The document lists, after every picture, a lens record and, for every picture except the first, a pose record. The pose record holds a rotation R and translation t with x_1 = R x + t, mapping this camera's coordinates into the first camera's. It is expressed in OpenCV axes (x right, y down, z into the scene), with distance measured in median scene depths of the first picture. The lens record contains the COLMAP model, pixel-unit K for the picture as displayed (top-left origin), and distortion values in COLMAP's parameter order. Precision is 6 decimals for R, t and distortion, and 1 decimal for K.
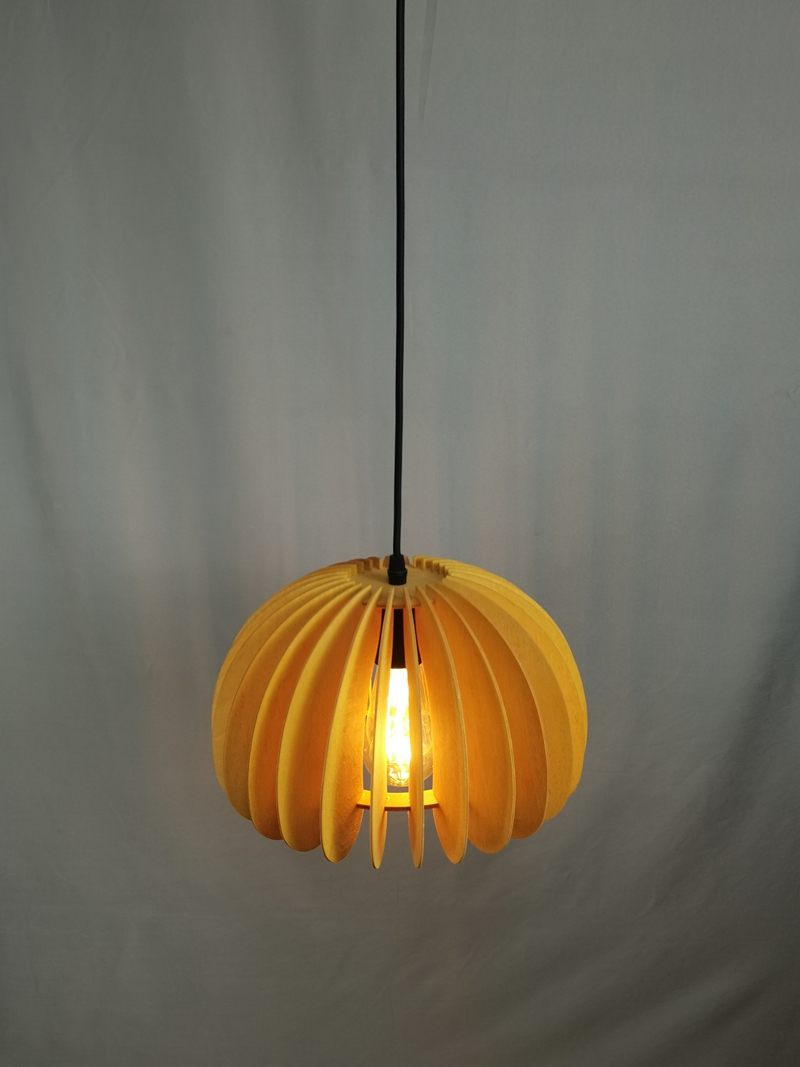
lens RADIAL K [[983.5, 0, 402.1], [0, 983.5, 534.9], [0, 0, 1]] dist [0.089462, 0.001696]
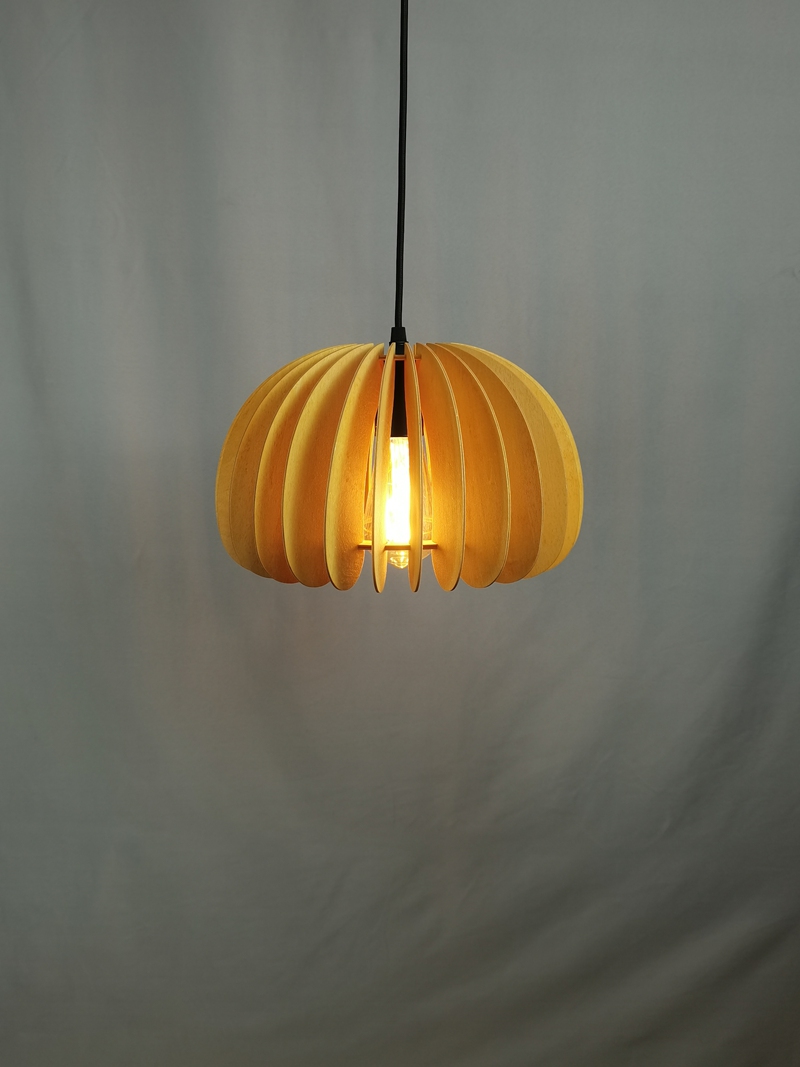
lens RADIAL K [[1137.9, 0, 400.8], [0, 1137.9, 539.4], [0, 0, 1]] dist [0.097353, 0.000000]
pose [[0.999972, 0.007509, 0.000749, -0.001407], [-0.007392, 0.994598, -0.103538, 0.255828], [-0.001522, 0.103530, 0.994625, -0.117402]]
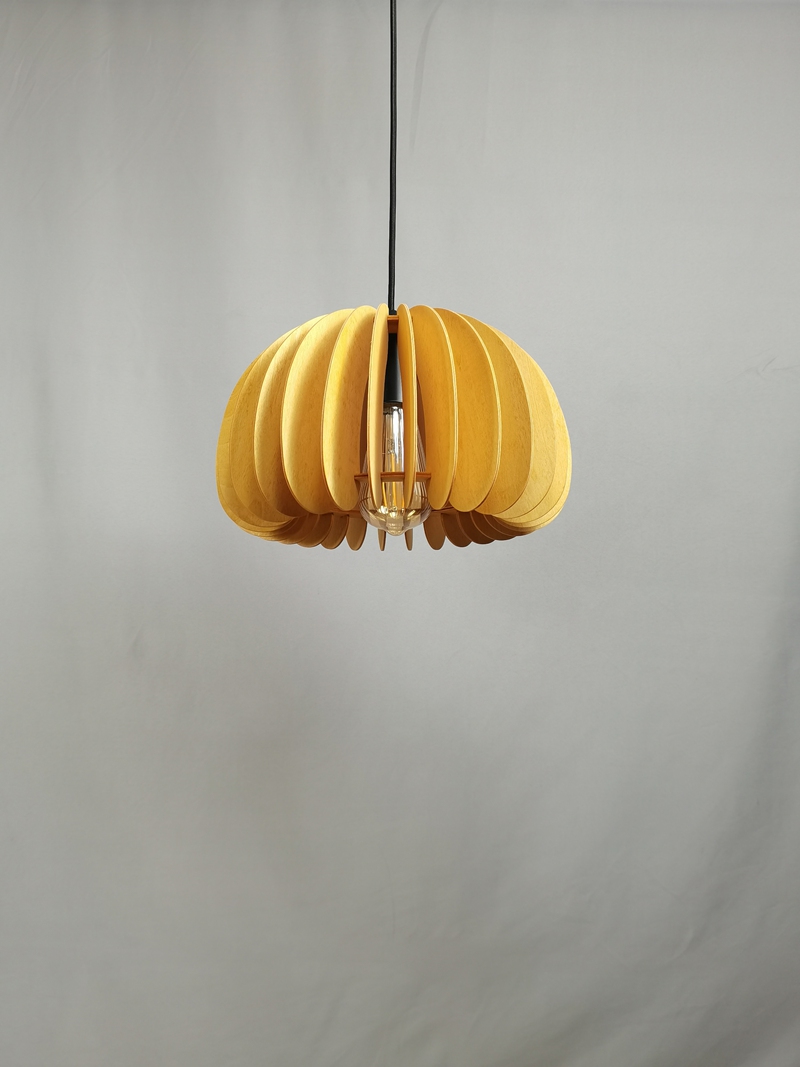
lens RADIAL K [[1137.9, 0, 397.4], [0, 1137.9, 539.9], [0, 0, 1]] dist [0.097353, 0.000000]
pose [[0.999990, -0.004509, 0.000733, -0.000507], [0.004423, 0.915454, -0.402399, 0.544756], [0.001144, 0.402398, 0.915464, -0.057643]]
